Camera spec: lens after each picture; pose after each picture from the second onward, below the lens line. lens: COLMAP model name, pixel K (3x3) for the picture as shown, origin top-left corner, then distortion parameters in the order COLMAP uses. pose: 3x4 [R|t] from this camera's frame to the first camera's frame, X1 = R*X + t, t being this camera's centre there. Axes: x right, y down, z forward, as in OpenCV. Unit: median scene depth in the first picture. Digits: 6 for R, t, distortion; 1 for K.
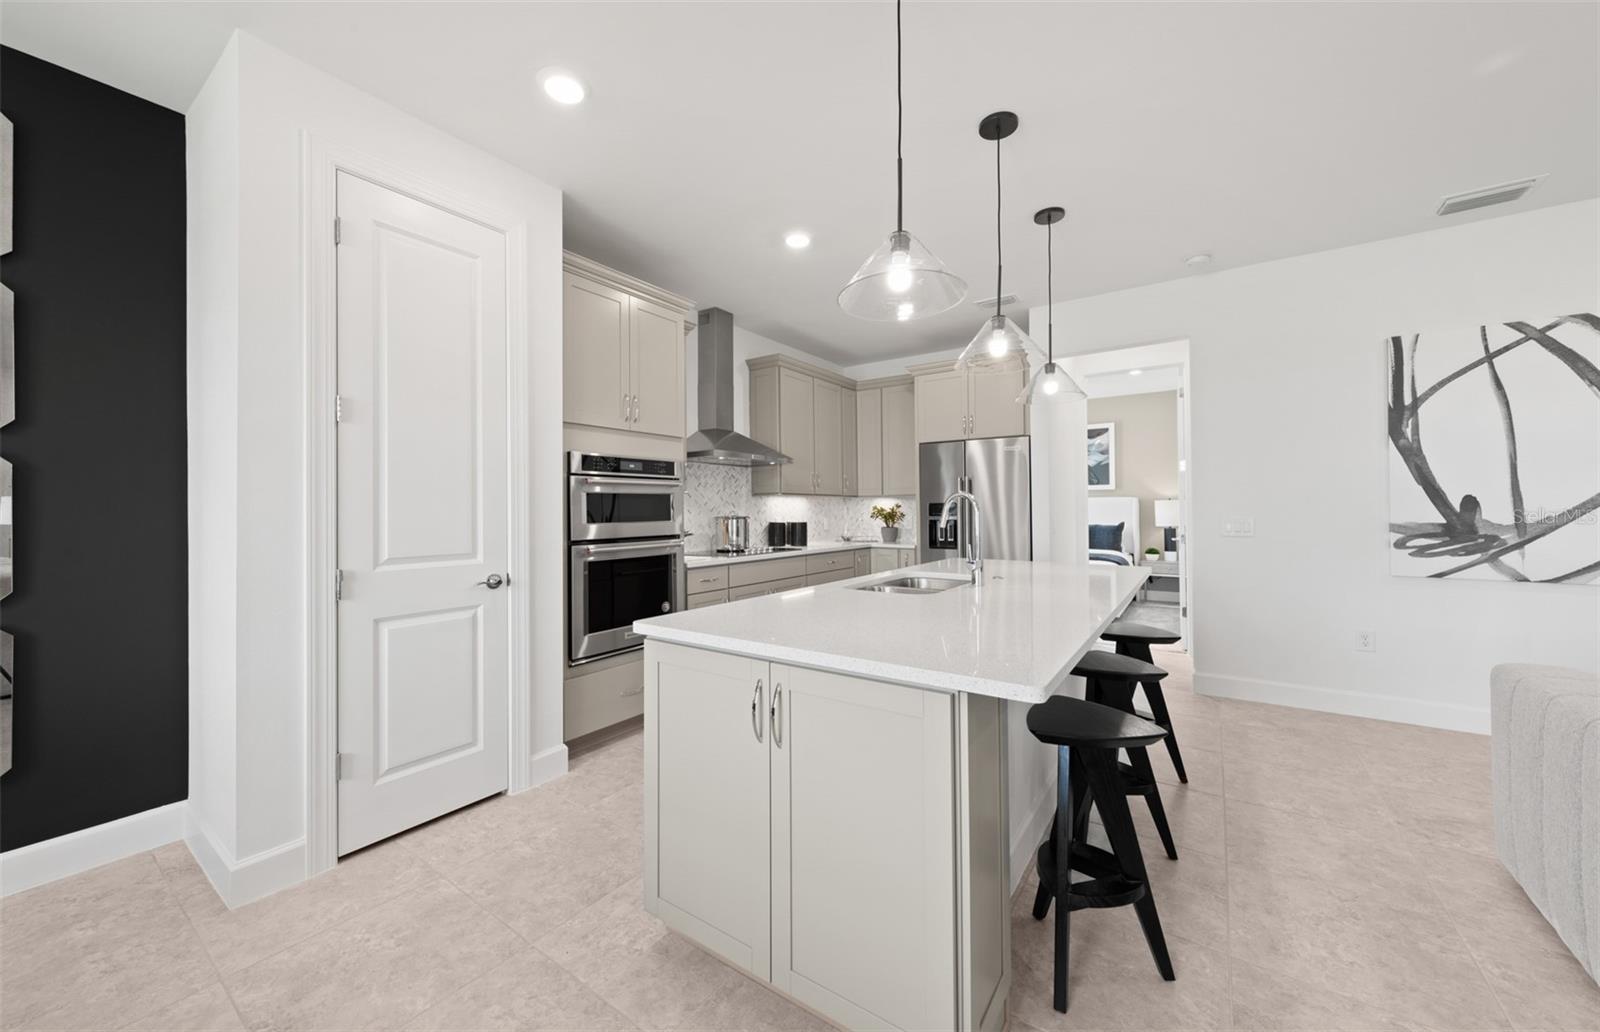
lens RADIAL K [[589.2, 0, 799.2], [0, 589.2, 503.8], [0, 0, 1]] dist [0.007586, -0.001050]
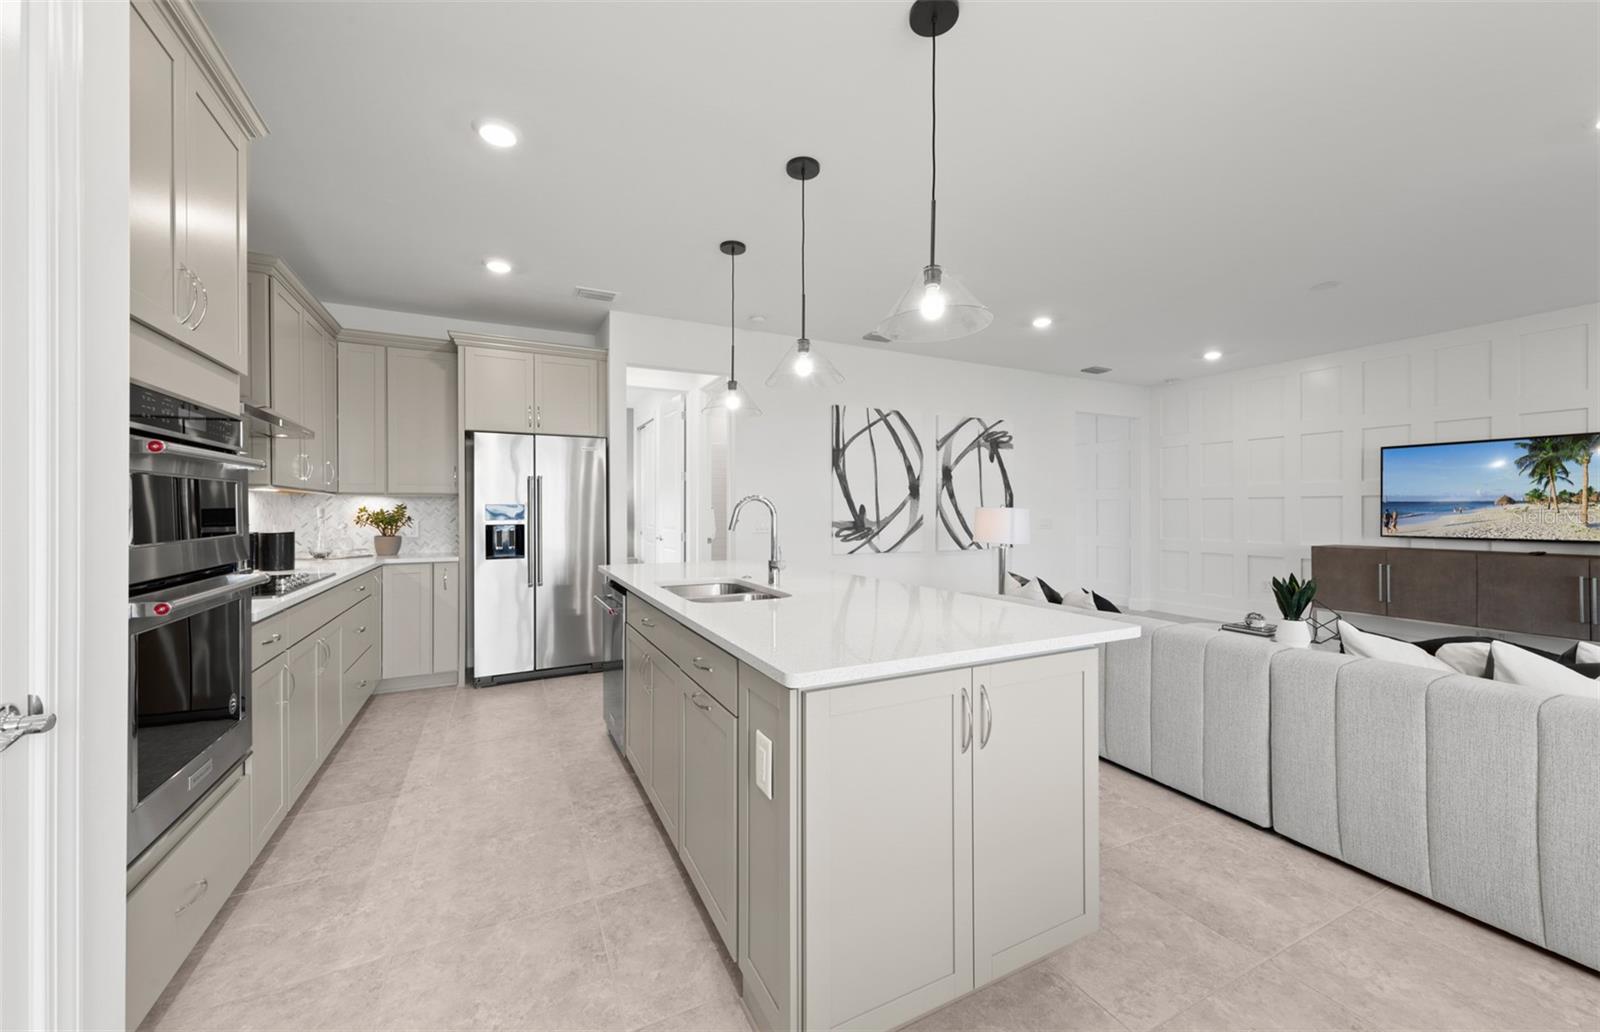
lens RADIAL K [[589.2, 0, 795.1], [0, 589.2, 509.3], [0, 0, 1]] dist [0.007586, -0.001050]
pose [[0.480859, 0.006300, 0.876775, -0.452483], [-0.010130, 0.999947, -0.001629, 0.003601], [-0.876740, -0.008099, 0.480897, 0.336247]]
